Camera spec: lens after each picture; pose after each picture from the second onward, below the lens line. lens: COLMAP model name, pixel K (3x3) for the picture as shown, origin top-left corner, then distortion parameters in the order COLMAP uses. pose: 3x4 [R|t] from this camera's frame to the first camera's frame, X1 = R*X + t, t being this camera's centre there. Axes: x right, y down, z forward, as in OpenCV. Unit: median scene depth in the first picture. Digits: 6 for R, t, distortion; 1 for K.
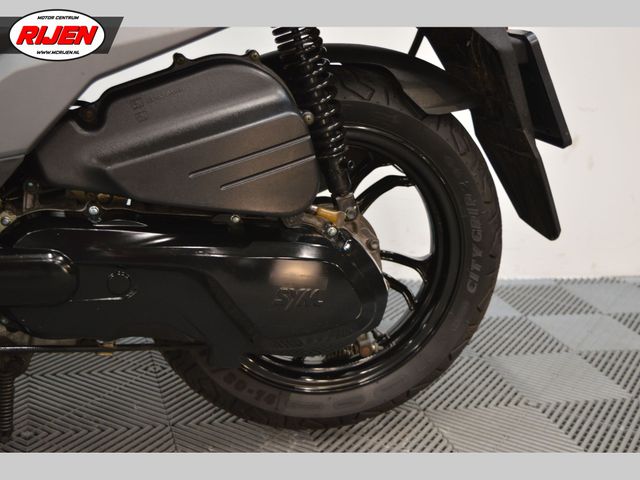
lens RADIAL K [[939.6, 0, 320.6], [0, 939.6, 241.8], [0, 0, 1]] dist [-0.010996, 0.000000]
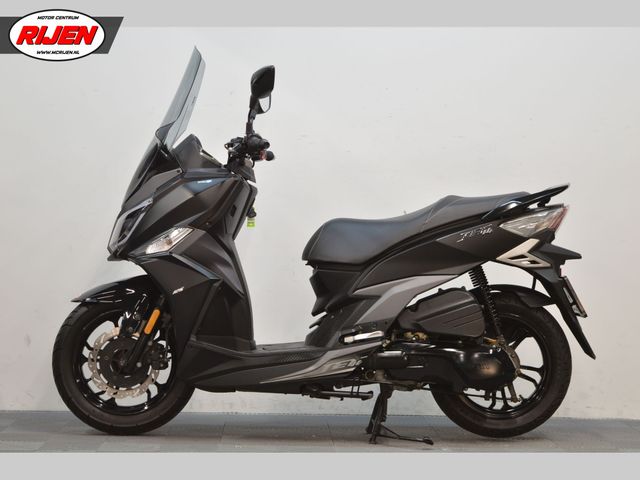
lens RADIAL K [[1437.5, 0, 320.0], [0, 1437.5, 239.0], [0, 0, 1]] dist [0.272505, 0.000000]
pose [[0.973364, -0.064430, -0.220025, 0.454101], [0.000046, 0.959754, -0.280843, 0.853612], [0.229265, 0.273352, 0.934193, -3.121720]]
